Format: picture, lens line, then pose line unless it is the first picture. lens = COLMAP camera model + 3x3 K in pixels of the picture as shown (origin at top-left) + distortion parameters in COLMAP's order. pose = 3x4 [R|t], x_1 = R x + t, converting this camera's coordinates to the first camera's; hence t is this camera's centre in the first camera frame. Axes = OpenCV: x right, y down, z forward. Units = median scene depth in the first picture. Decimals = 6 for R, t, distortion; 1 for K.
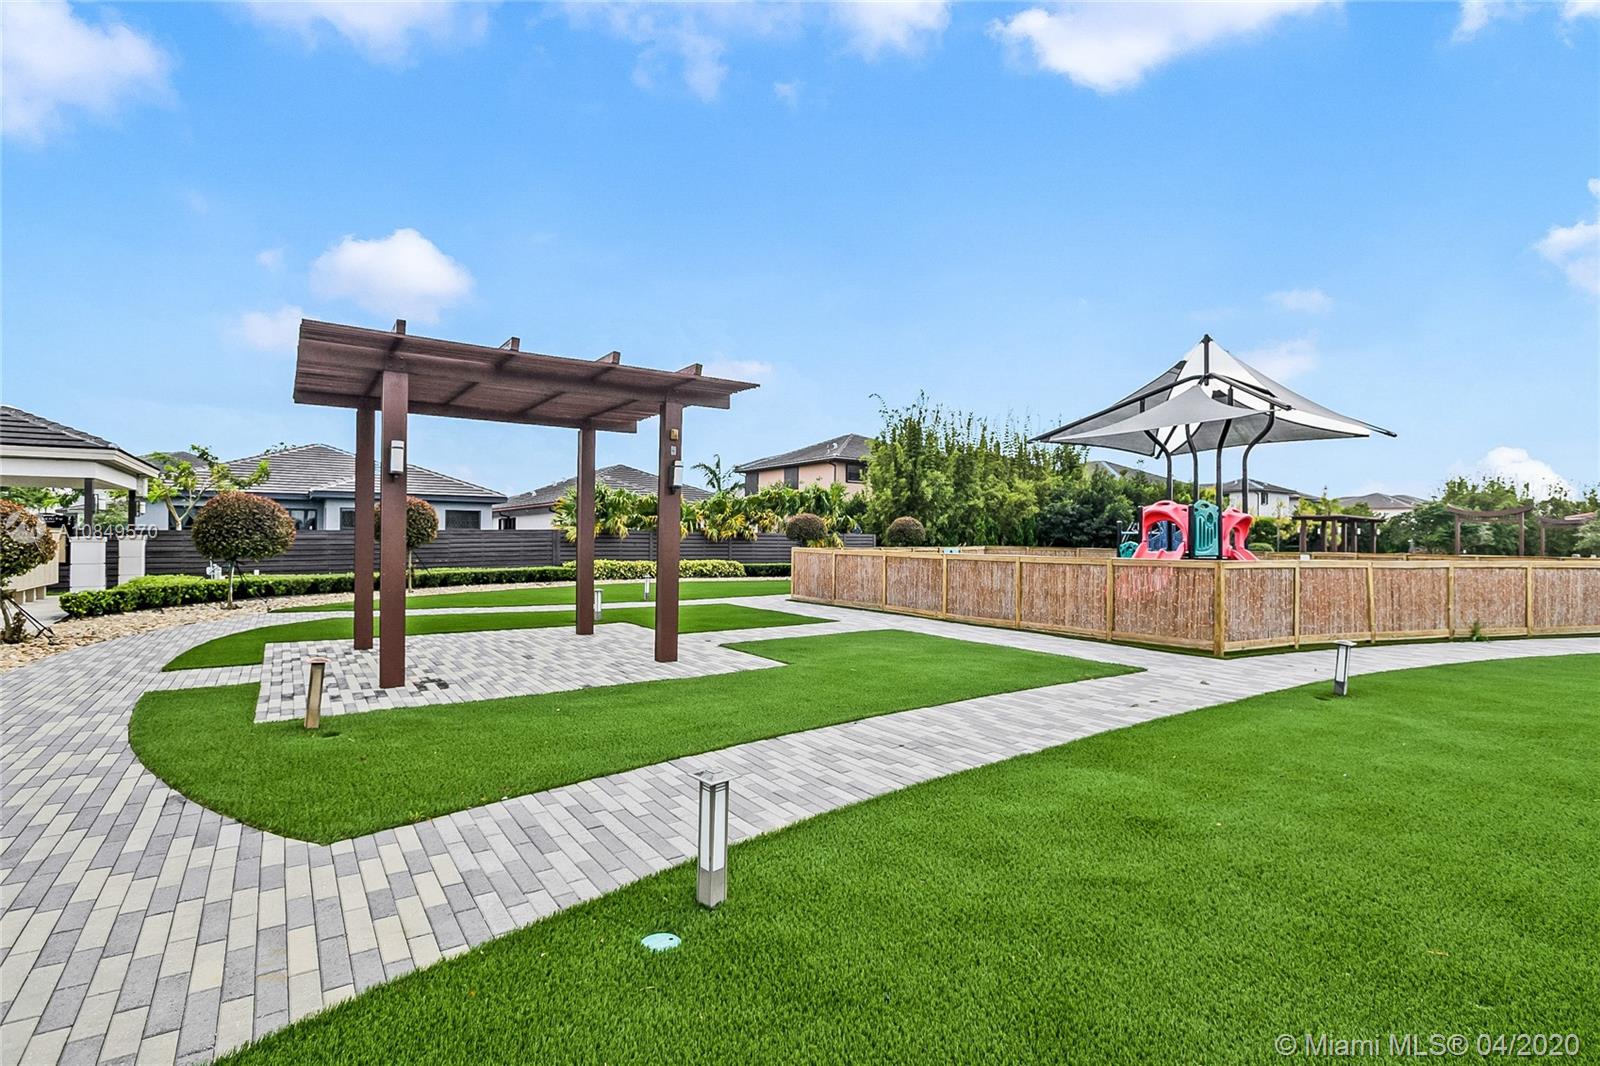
lens RADIAL K [[788.6, 0, 800.0], [0, 788.6, 533.0], [0, 0, 1]] dist [-0.004686, -0.000608]
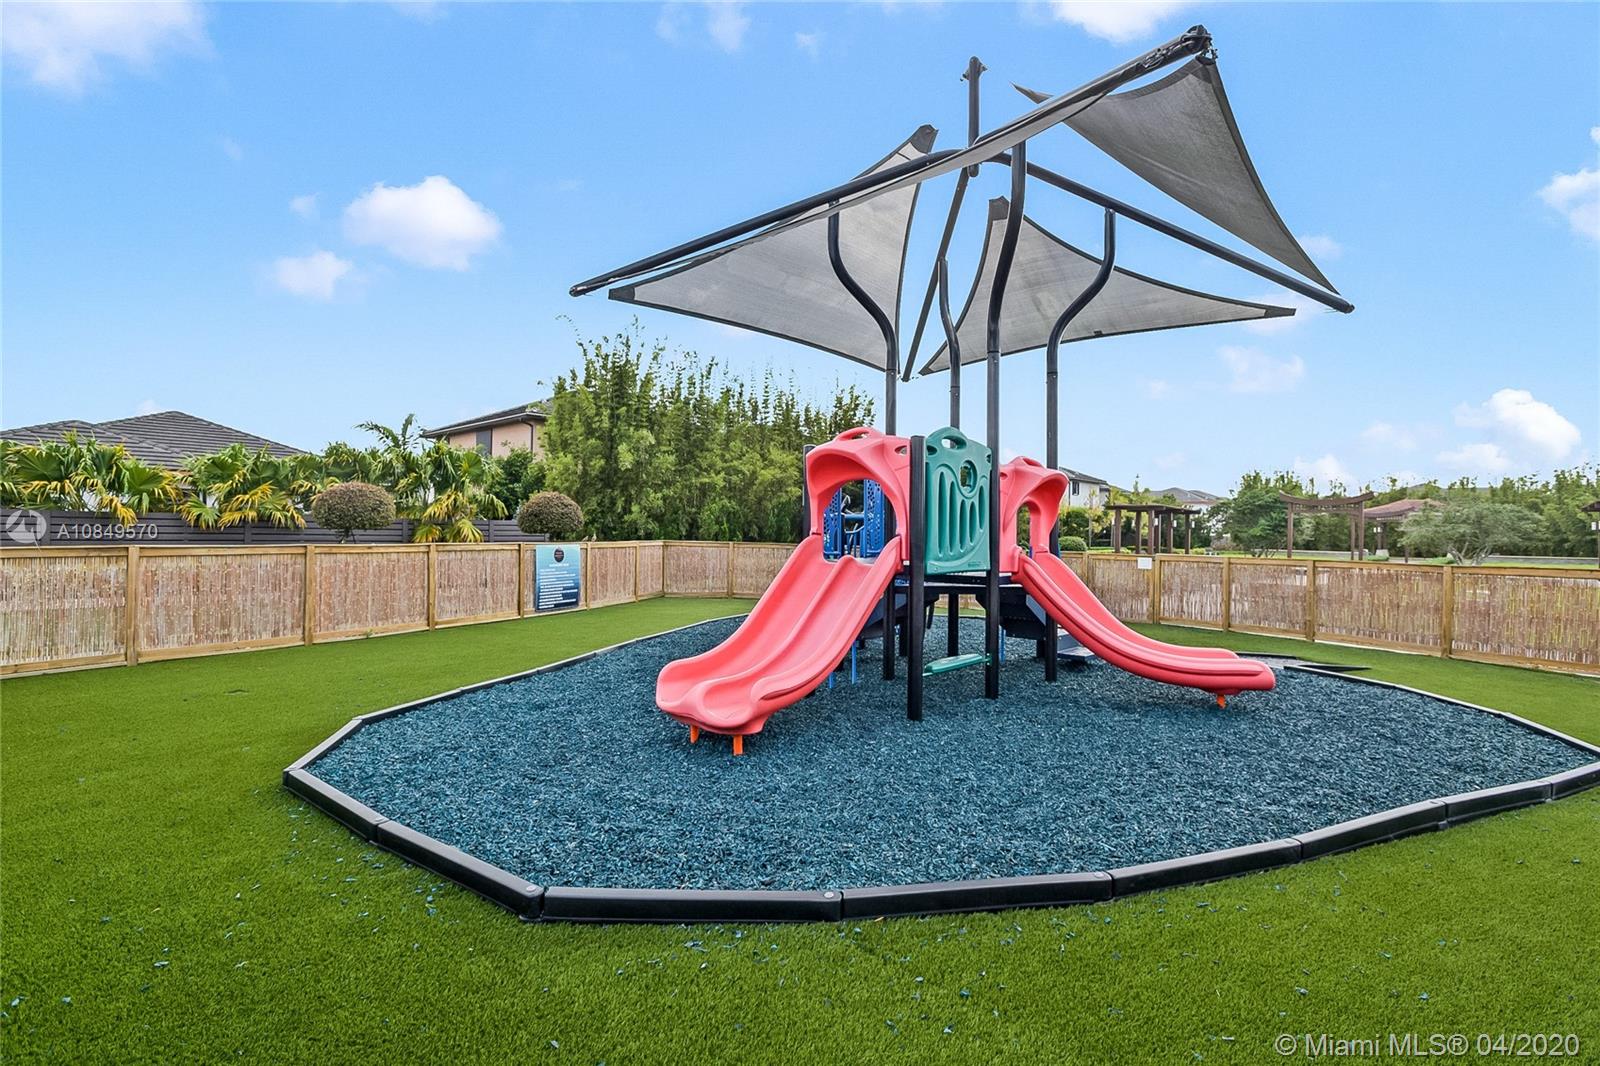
lens RADIAL K [[766.3, 0, 813.3], [0, 766.3, 530.9], [0, 0, 1]] dist [-0.012354, -0.000364]
pose [[0.978731, 0.005470, 0.205077, 0.156735], [-0.007158, 0.999946, 0.007491, 0.002623], [-0.205025, -0.008800, 0.978717, 0.274898]]
